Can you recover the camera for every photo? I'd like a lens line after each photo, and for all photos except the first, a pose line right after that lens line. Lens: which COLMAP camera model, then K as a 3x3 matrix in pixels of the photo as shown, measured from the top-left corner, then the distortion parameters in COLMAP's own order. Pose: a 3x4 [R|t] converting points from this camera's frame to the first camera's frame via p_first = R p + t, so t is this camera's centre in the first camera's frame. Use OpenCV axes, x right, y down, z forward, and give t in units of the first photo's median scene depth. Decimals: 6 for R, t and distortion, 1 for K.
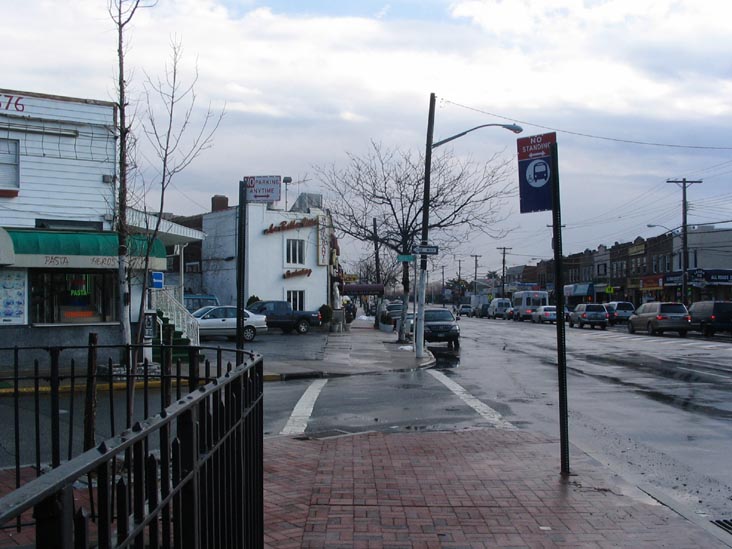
lens RADIAL K [[771.1, 0, 367.9], [0, 771.1, 292.3], [0, 0, 1]] dist [-0.174863, 0.172338]
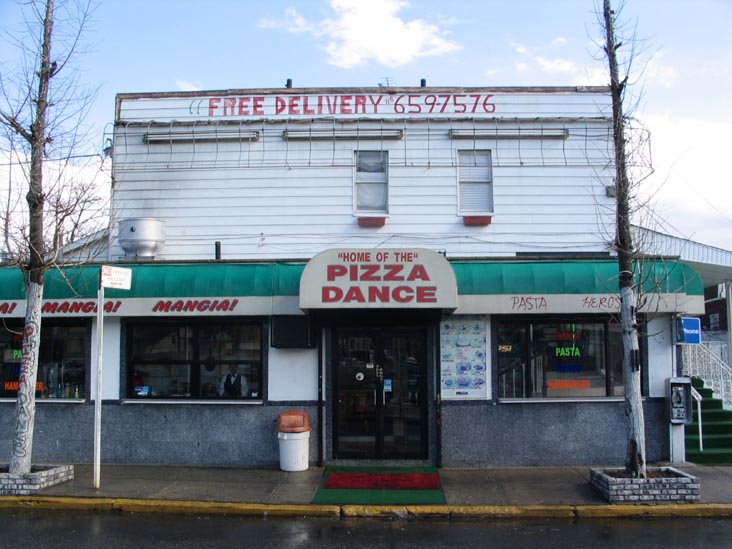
lens RADIAL K [[771.1, 0, 367.9], [0, 771.1, 292.3], [0, 0, 1]] dist [-0.174863, 0.172338]
pose [[0.770772, -0.058654, -0.634406, -0.085320], [0.004194, 0.996199, -0.087008, 0.005543], [0.637098, 0.064403, 0.768088, 0.346720]]
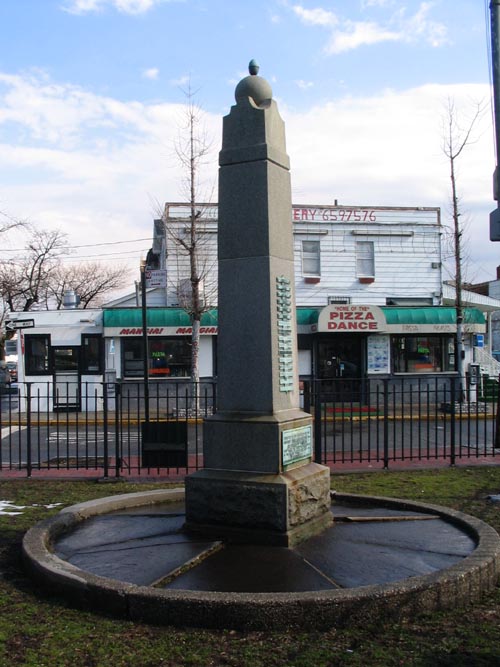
lens RADIAL K [[702.6, 0, 248.3], [0, 702.6, 359.4], [0, 0, 1]] dist [-0.174863, 0.172338]
pose [[0.864682, -0.003403, -0.502308, -0.017212], [0.011363, 0.999854, 0.012788, -0.003362], [0.502191, -0.016765, 0.864594, -0.253713]]
